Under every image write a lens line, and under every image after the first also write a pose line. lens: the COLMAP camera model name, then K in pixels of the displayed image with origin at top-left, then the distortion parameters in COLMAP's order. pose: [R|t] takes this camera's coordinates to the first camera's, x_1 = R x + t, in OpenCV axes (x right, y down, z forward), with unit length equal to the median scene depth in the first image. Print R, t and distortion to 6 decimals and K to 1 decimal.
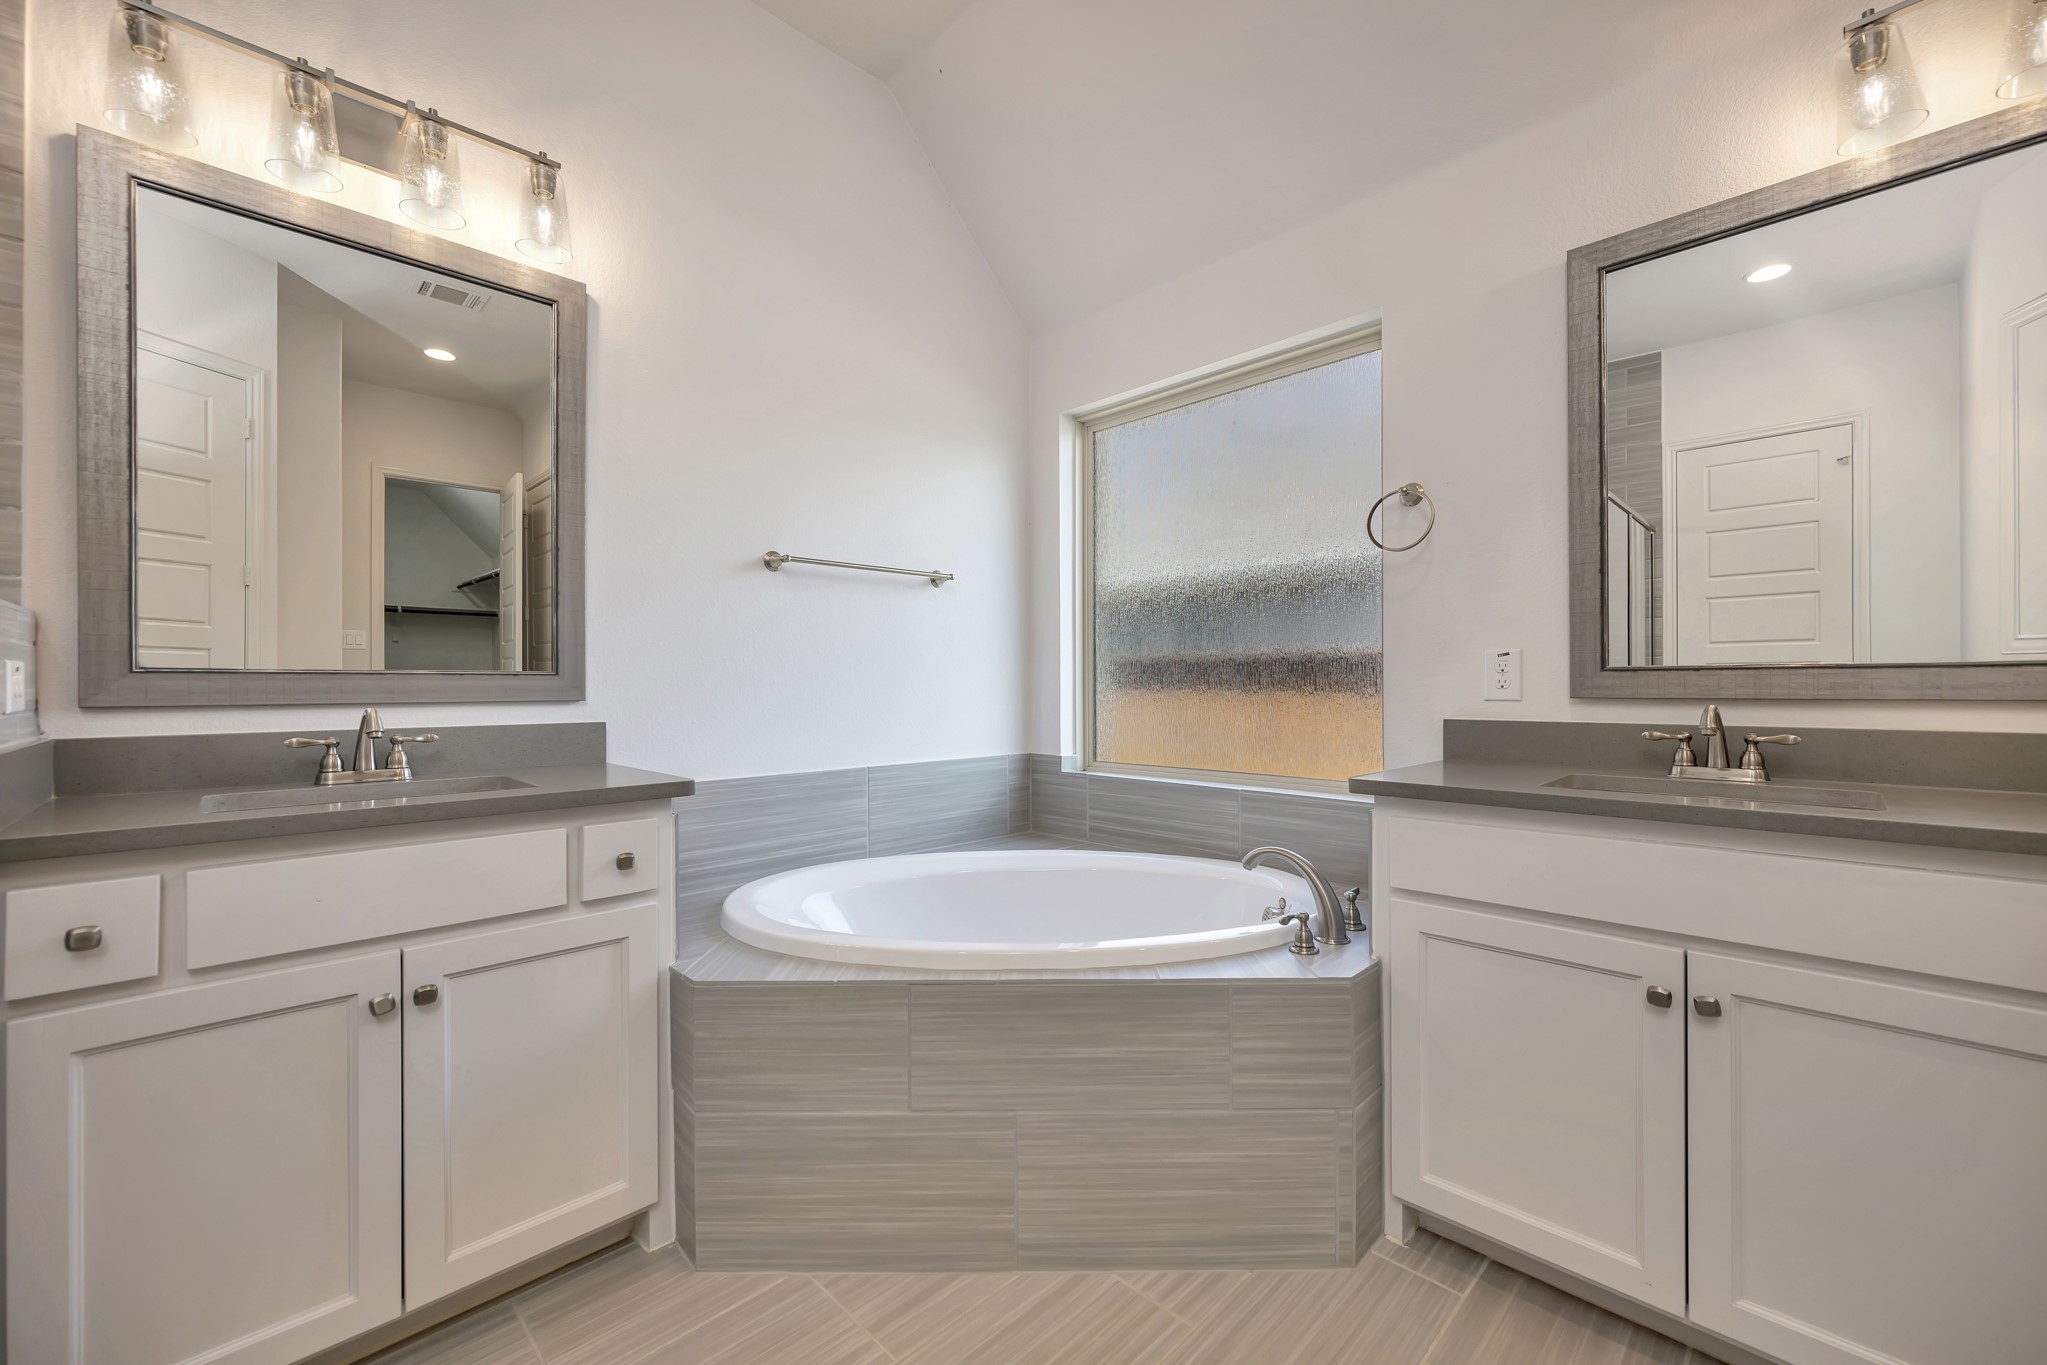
lens RADIAL K [[817.3, 0, 1034.0], [0, 817.3, 681.5], [0, 0, 1]] dist [-0.002646, 0.001169]
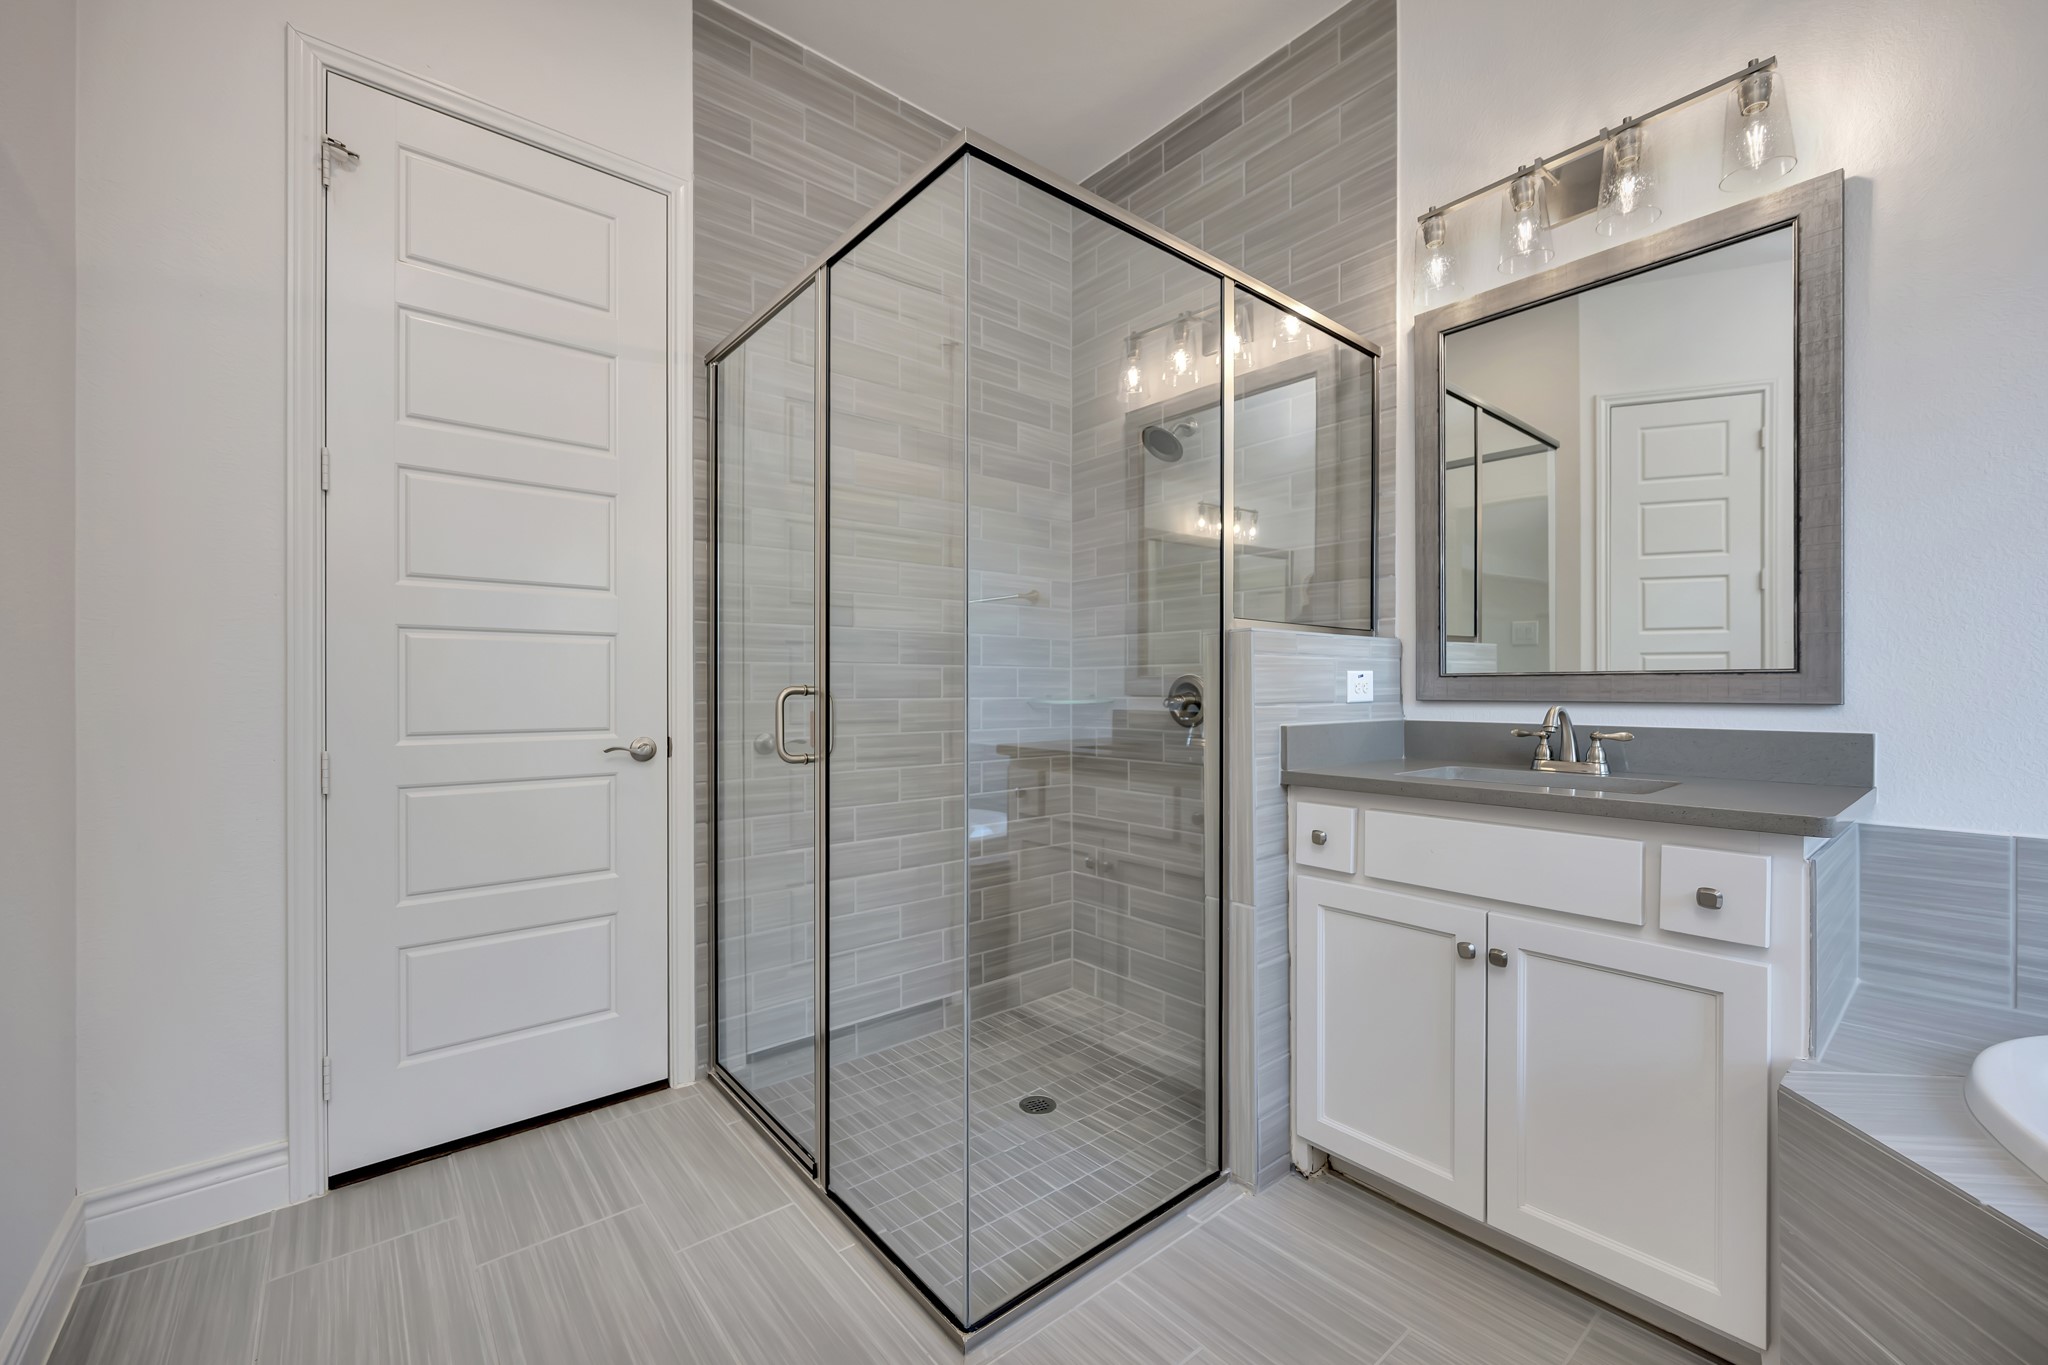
lens RADIAL K [[817.7, 0, 1042.0], [0, 817.7, 690.2], [0, 0, 1]] dist [-0.002646, 0.001169]
pose [[-0.086445, 0.006225, -0.996237, 0.373409], [0.005352, 0.999969, 0.005784, 0.000796], [0.996242, -0.004832, -0.086476, 0.393902]]
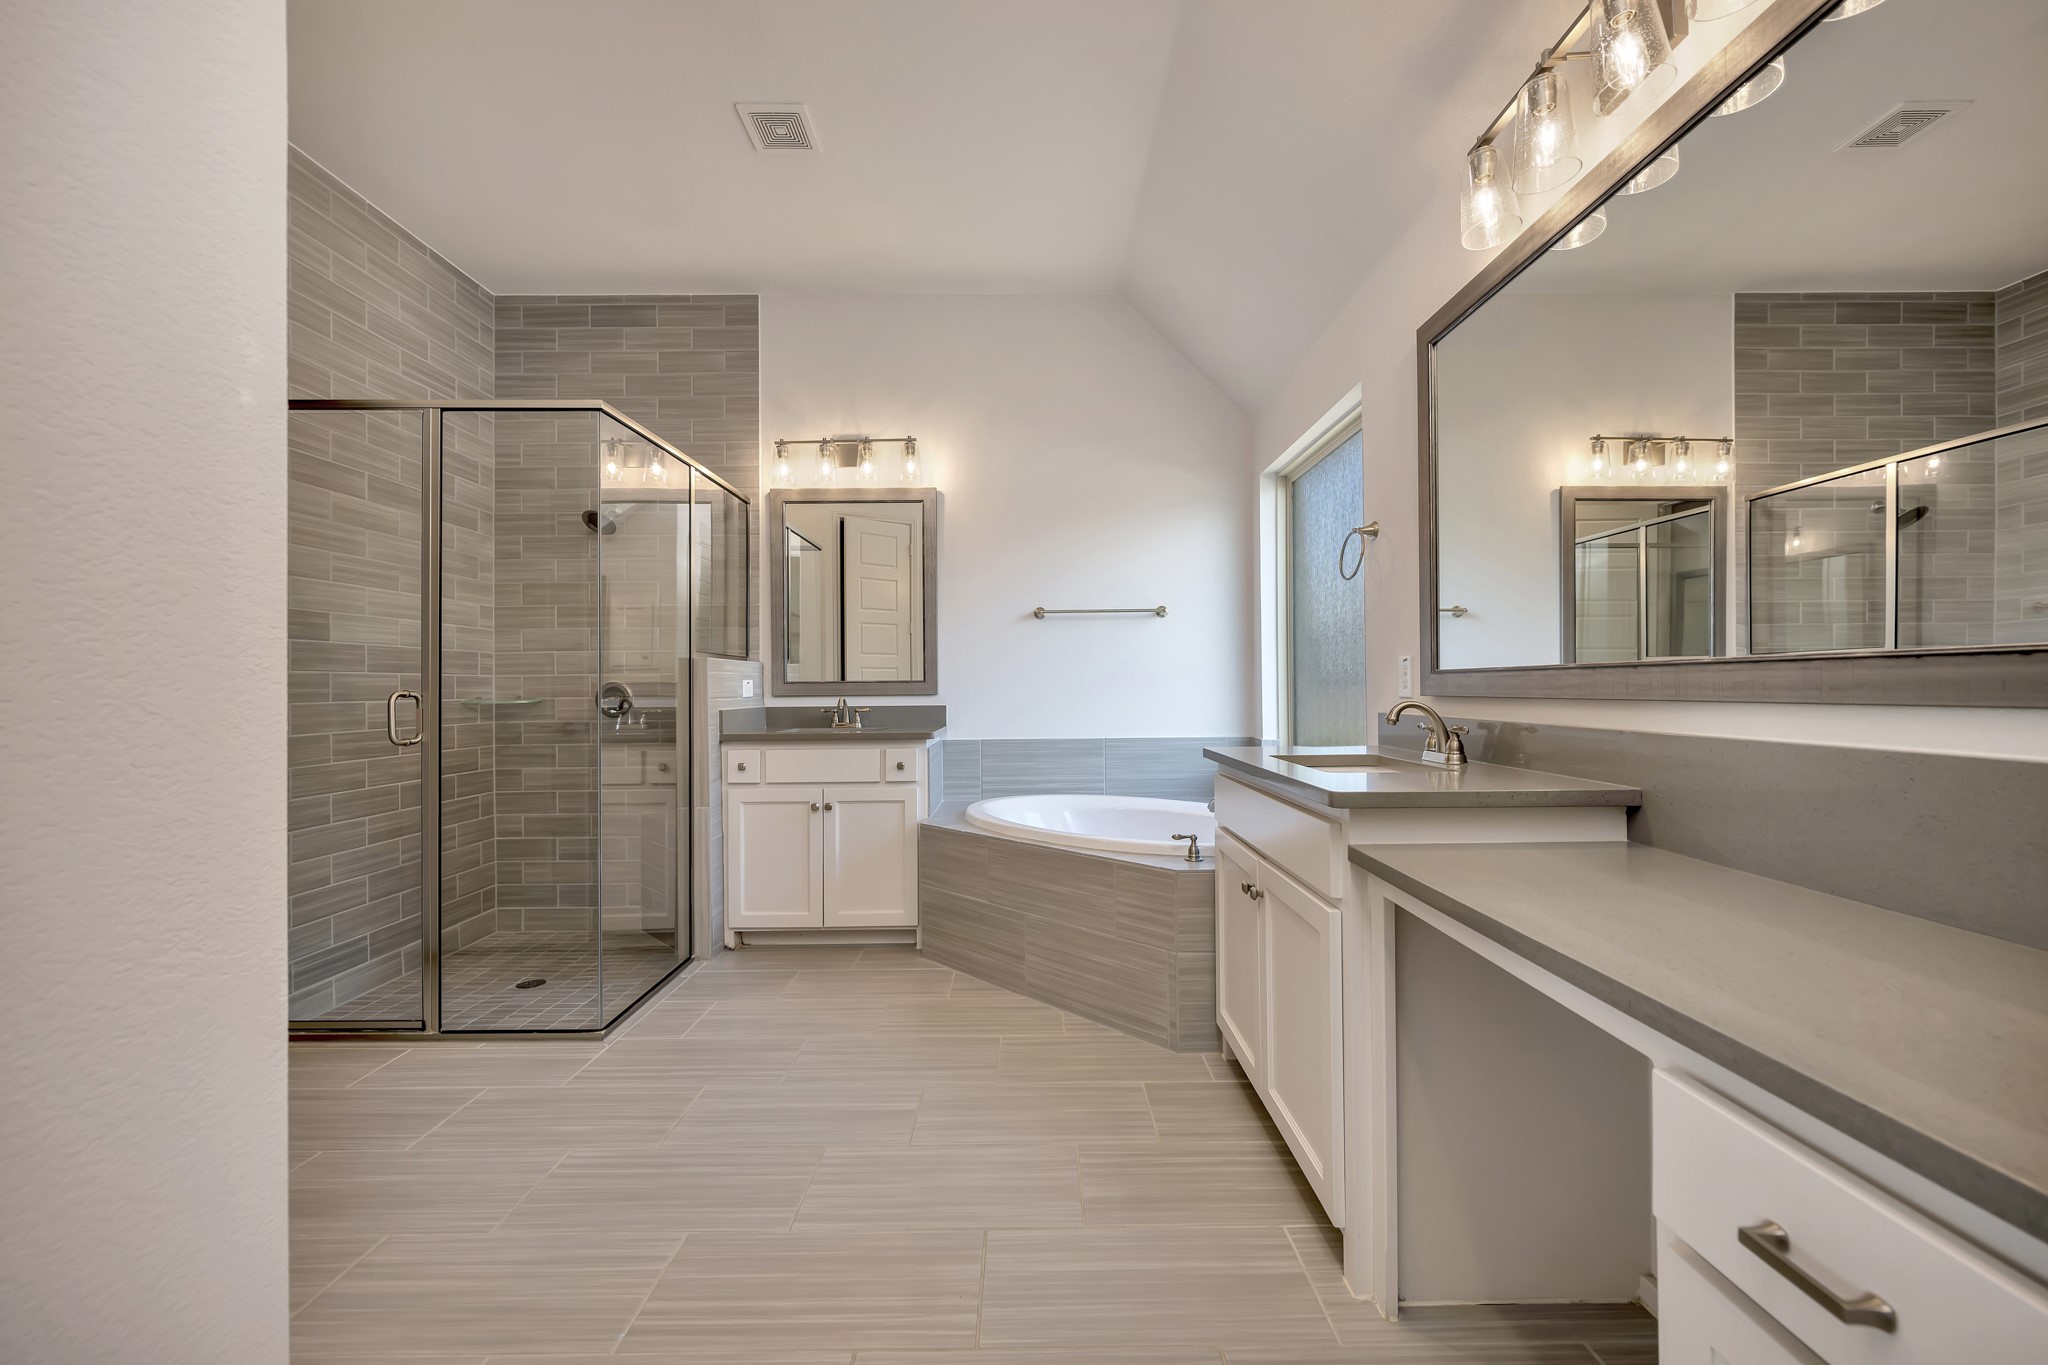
lens RADIAL K [[817.7, 0, 1031.2], [0, 817.7, 675.6], [0, 0, 1]] dist [-0.002646, 0.001169]
pose [[0.706941, -0.011527, -0.707178, 1.322208], [0.009112, 0.999933, -0.007189, -0.008303], [0.707214, -0.001362, 0.706999, -0.327767]]
